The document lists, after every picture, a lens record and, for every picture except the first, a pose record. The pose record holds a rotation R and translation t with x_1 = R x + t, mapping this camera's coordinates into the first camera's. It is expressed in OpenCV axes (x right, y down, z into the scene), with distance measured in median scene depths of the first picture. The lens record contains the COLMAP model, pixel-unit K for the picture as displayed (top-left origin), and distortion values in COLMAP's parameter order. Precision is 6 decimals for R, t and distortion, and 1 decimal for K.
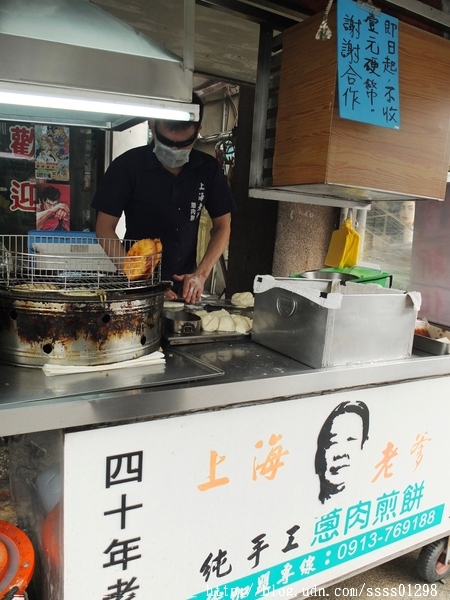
lens RADIAL K [[469.7, 0, 263.2], [0, 469.7, 299.8], [0, 0, 1]] dist [-0.020349, -0.000066]
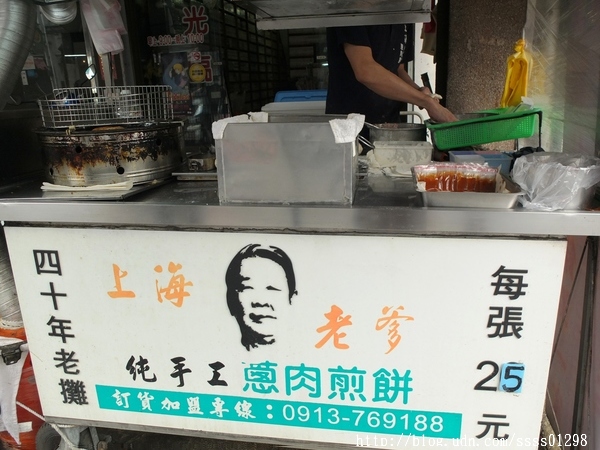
lens RADIAL K [[497.5, 0, 301.5], [0, 497.5, 210.0], [0, 0, 1]] dist [-0.038672, 0.017030]
pose [[0.759516, 0.071227, -0.646578, 0.863322], [-0.018984, 0.995991, 0.087419, 0.065736], [0.650212, -0.054121, 0.757823, 0.335159]]
